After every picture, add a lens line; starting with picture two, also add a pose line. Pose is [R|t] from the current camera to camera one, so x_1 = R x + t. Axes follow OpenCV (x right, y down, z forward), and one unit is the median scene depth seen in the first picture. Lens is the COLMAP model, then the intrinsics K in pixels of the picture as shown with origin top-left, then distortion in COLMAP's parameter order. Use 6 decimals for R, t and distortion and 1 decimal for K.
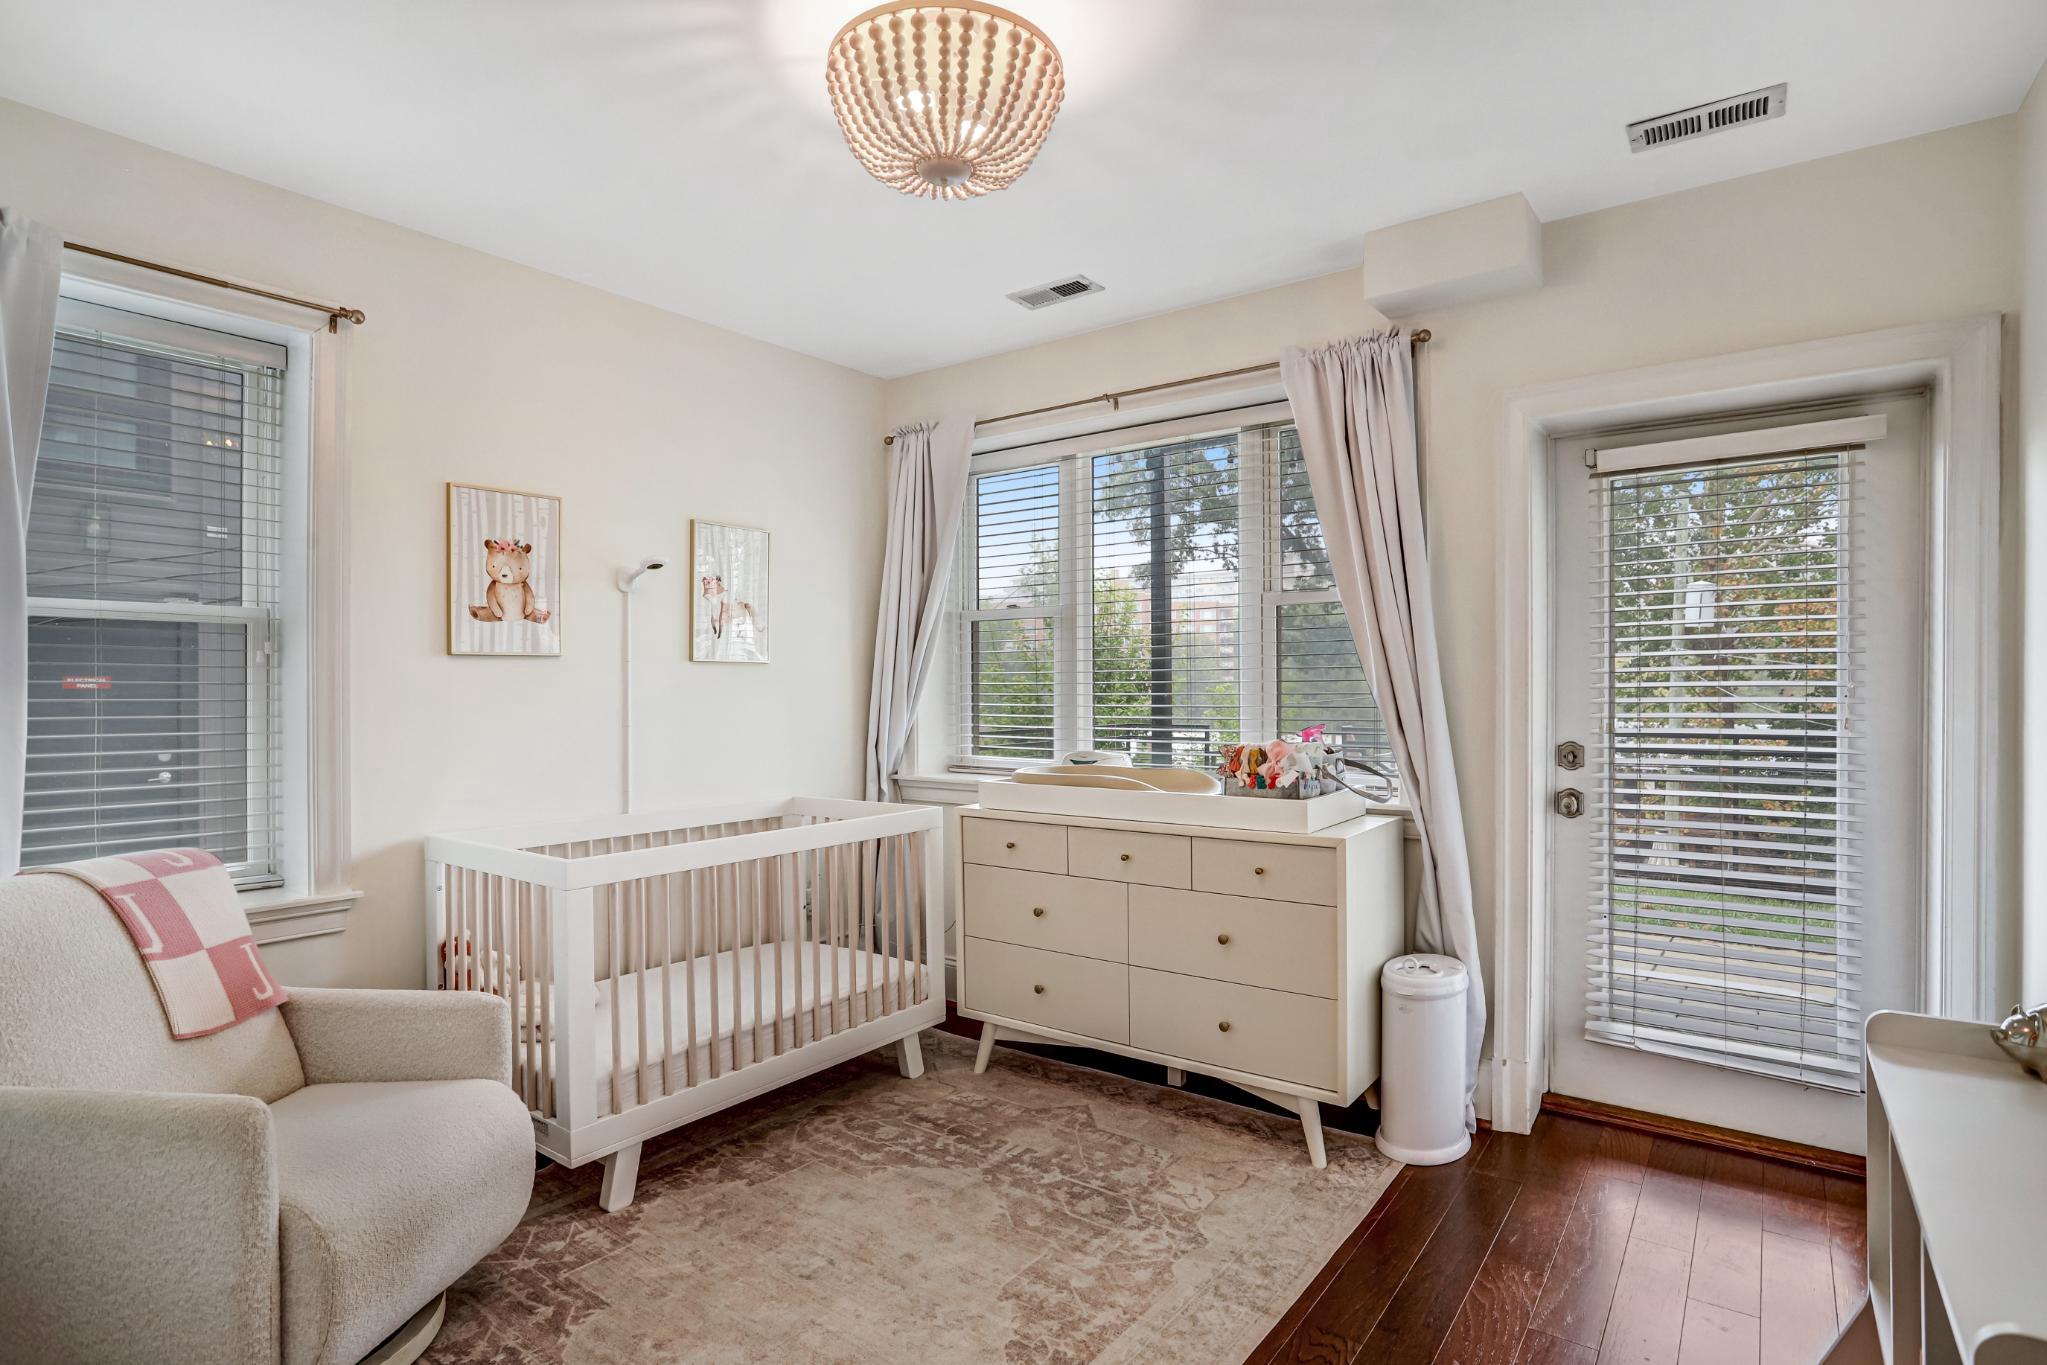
lens RADIAL K [[1031.6, 0, 1019.1], [0, 1031.6, 670.5], [0, 0, 1]] dist [-0.069320, 0.027325]
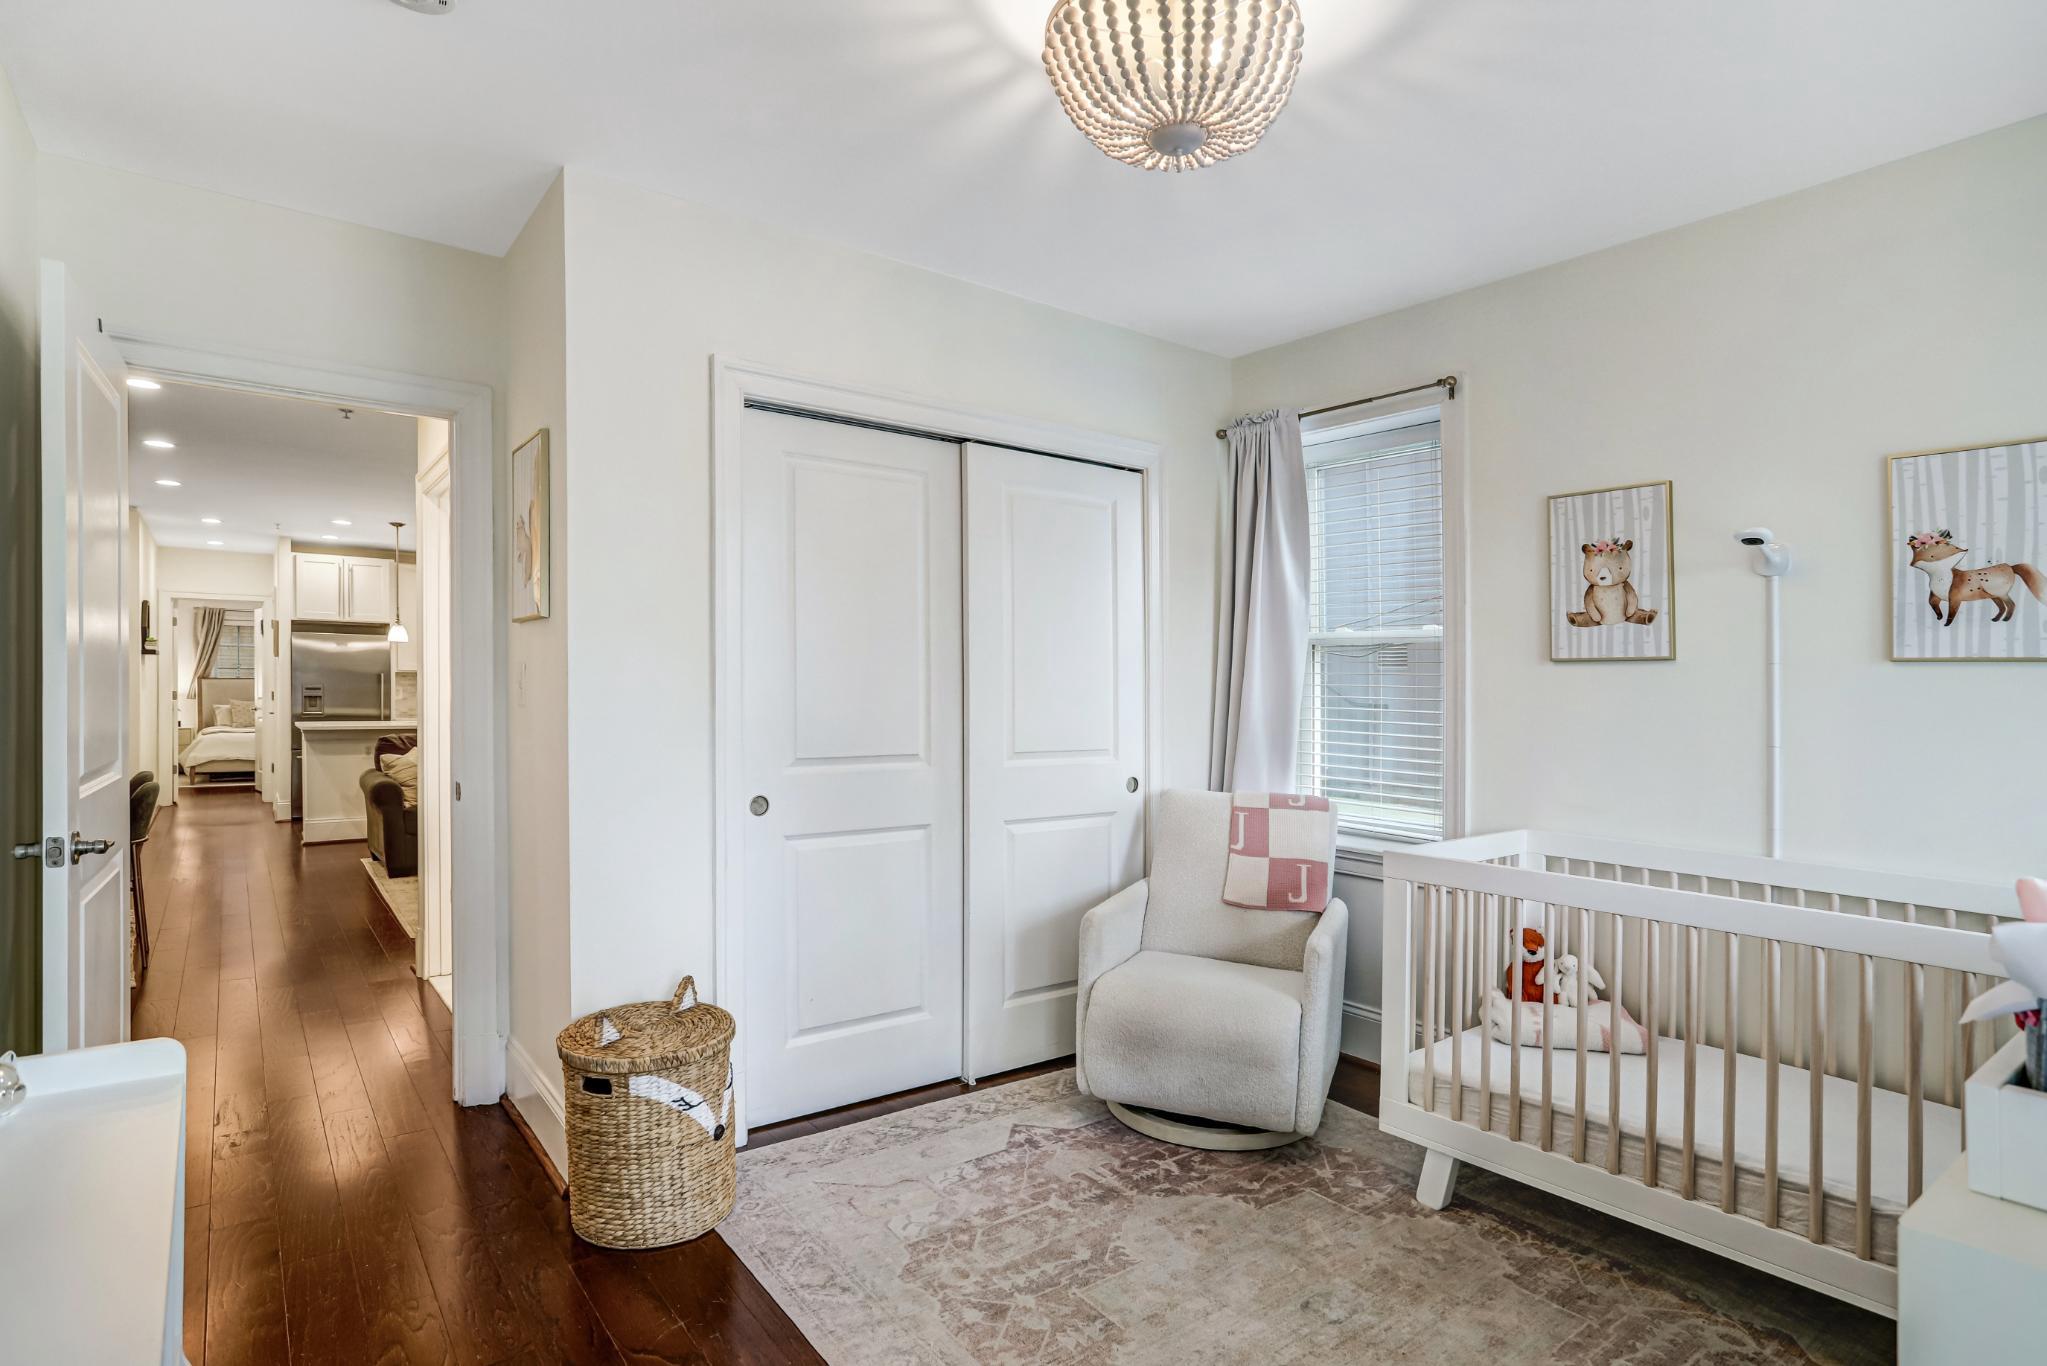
lens RADIAL K [[1031.6, 0, 1012.9], [0, 1031.6, 696.5], [0, 0, 1]] dist [-0.069320, 0.027325]
pose [[-0.258357, 0.009280, -0.966005, 0.565747], [-0.000320, 0.999953, 0.009692, 0.009960], [0.966050, 0.002813, -0.258342, 0.706091]]
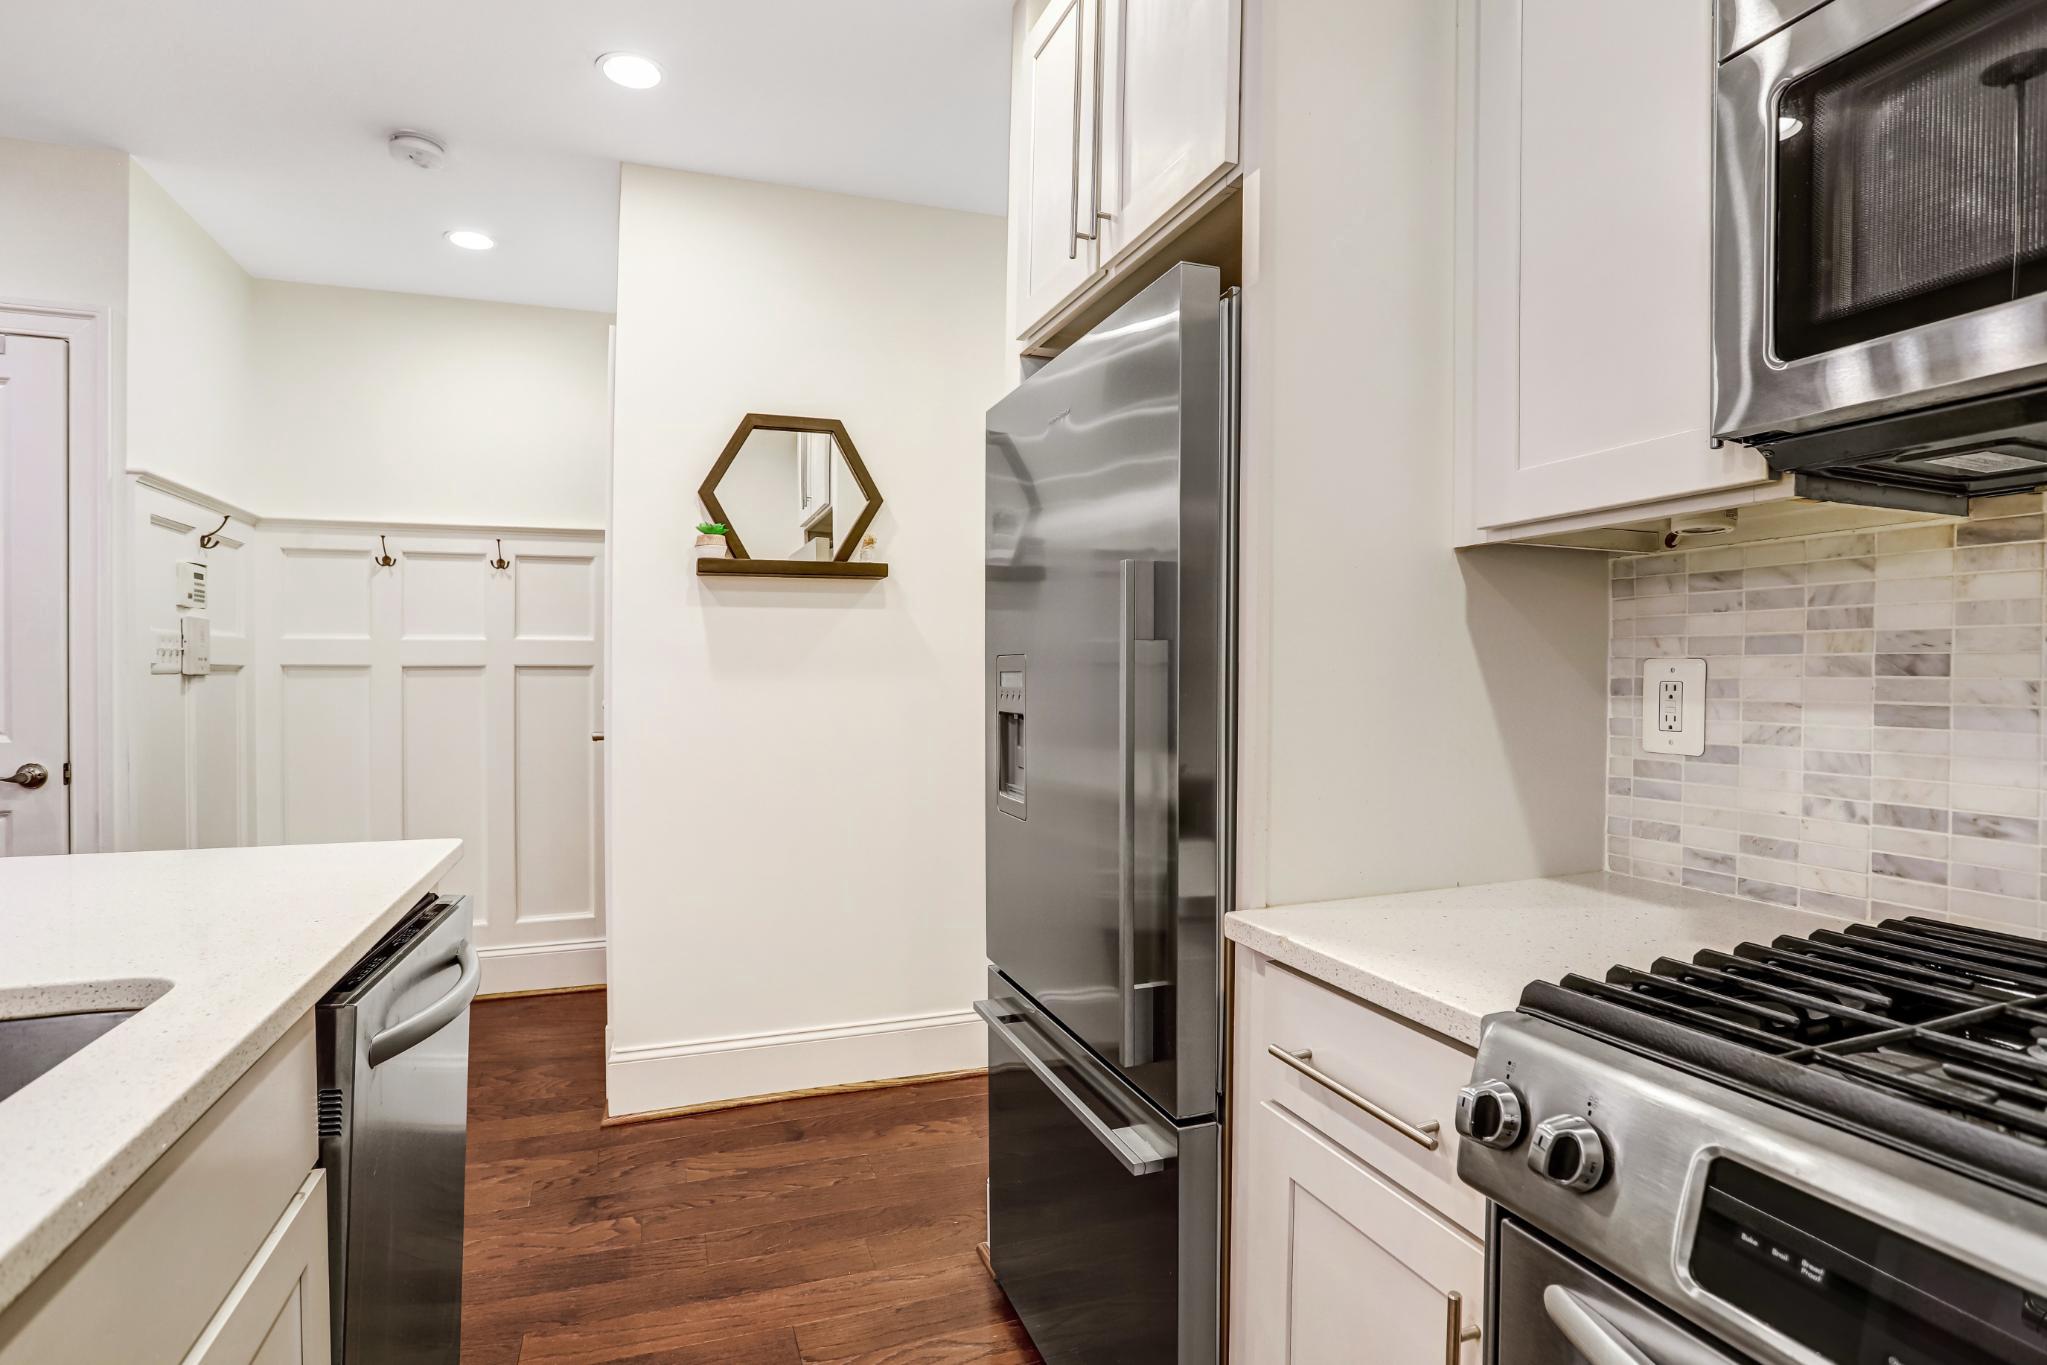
lens RADIAL K [[1031.6, 0, 1033.6], [0, 1031.6, 699.8], [0, 0, 1]] dist [-0.069320, 0.027325]
pose [[-0.846546, -0.010621, 0.532209, -2.706890], [-0.005690, 0.999924, 0.010904, 0.026697], [-0.532285, 0.006202, -0.846543, -2.090058]]
